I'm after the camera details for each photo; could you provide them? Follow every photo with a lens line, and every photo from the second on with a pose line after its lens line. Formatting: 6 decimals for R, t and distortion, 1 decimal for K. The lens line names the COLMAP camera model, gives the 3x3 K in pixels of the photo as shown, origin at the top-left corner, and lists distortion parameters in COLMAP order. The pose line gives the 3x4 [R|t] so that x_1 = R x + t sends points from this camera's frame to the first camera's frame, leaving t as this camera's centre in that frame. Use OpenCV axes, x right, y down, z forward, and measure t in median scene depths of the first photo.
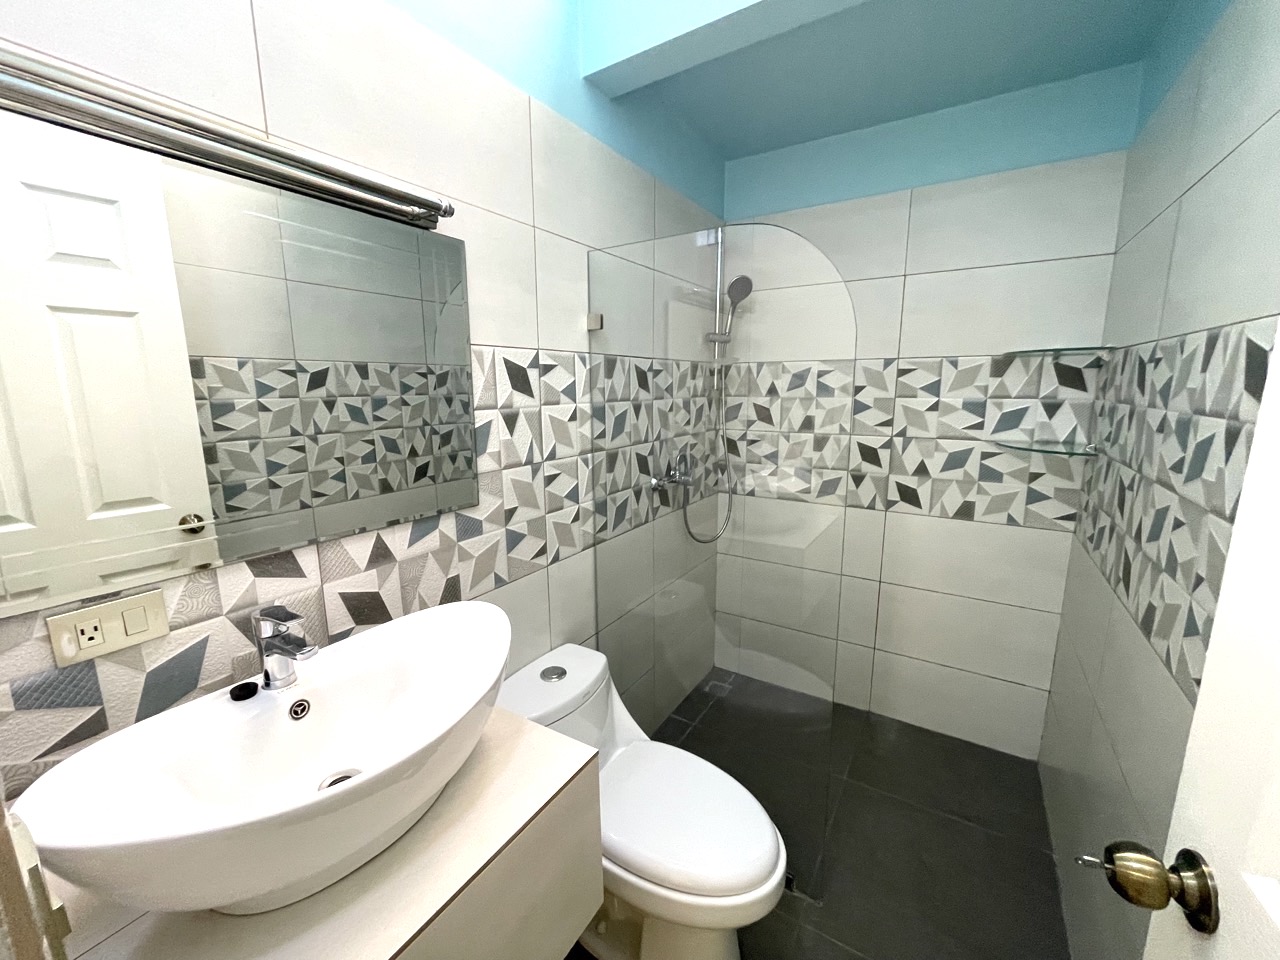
lens RADIAL K [[513.8, 0, 639.7], [0, 513.8, 480.9], [0, 0, 1]] dist [-0.007313, 0.000297]
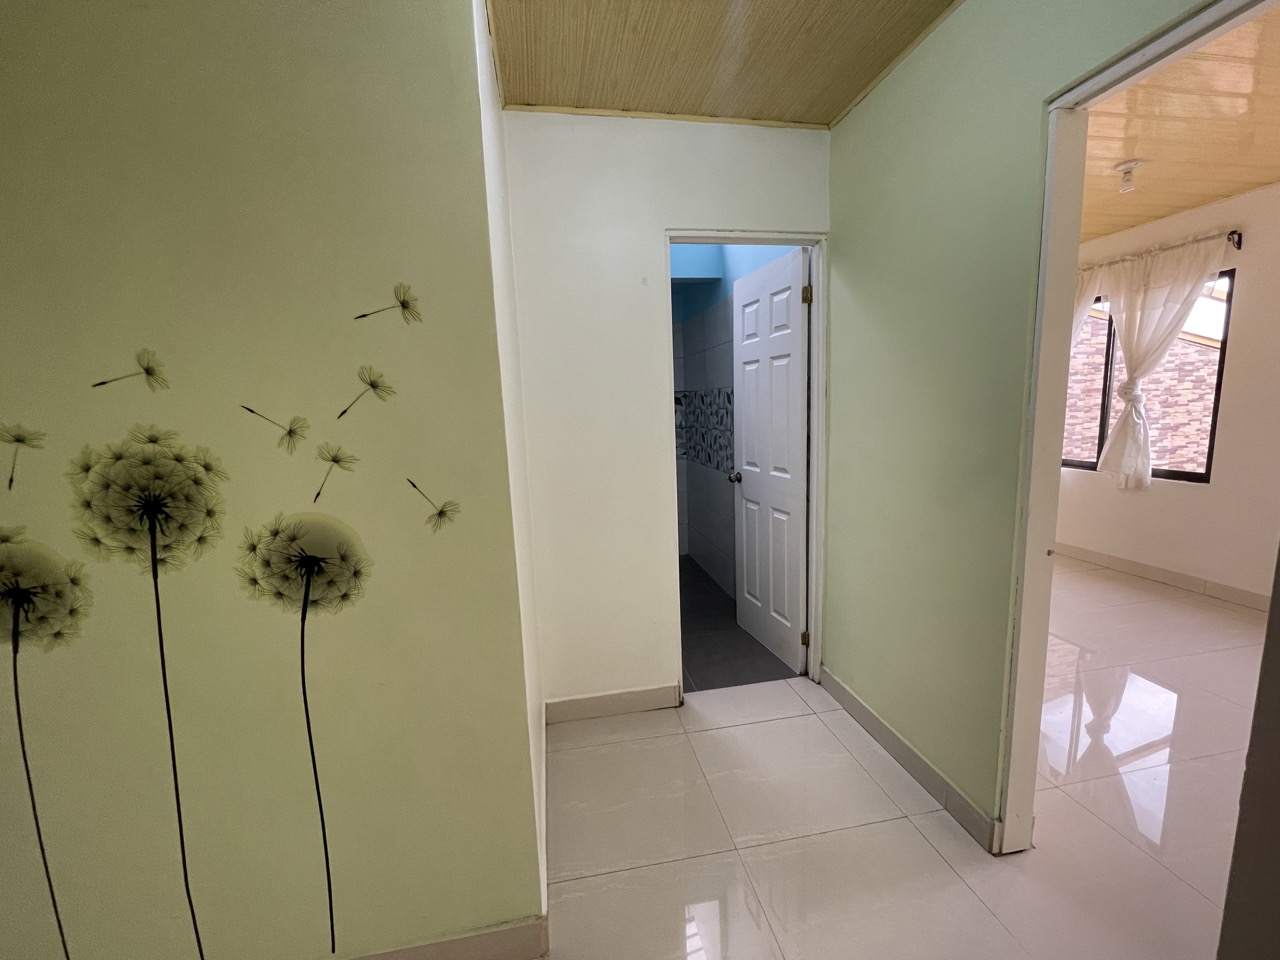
lens RADIAL K [[513.8, 0, 639.2], [0, 513.8, 478.2], [0, 0, 1]] dist [-0.007313, 0.000297]
pose [[0.734181, -0.113173, 0.669455, -1.800355], [0.153599, 0.988132, -0.001404, 0.265113], [-0.661351, 0.103858, 0.742852, -1.291501]]
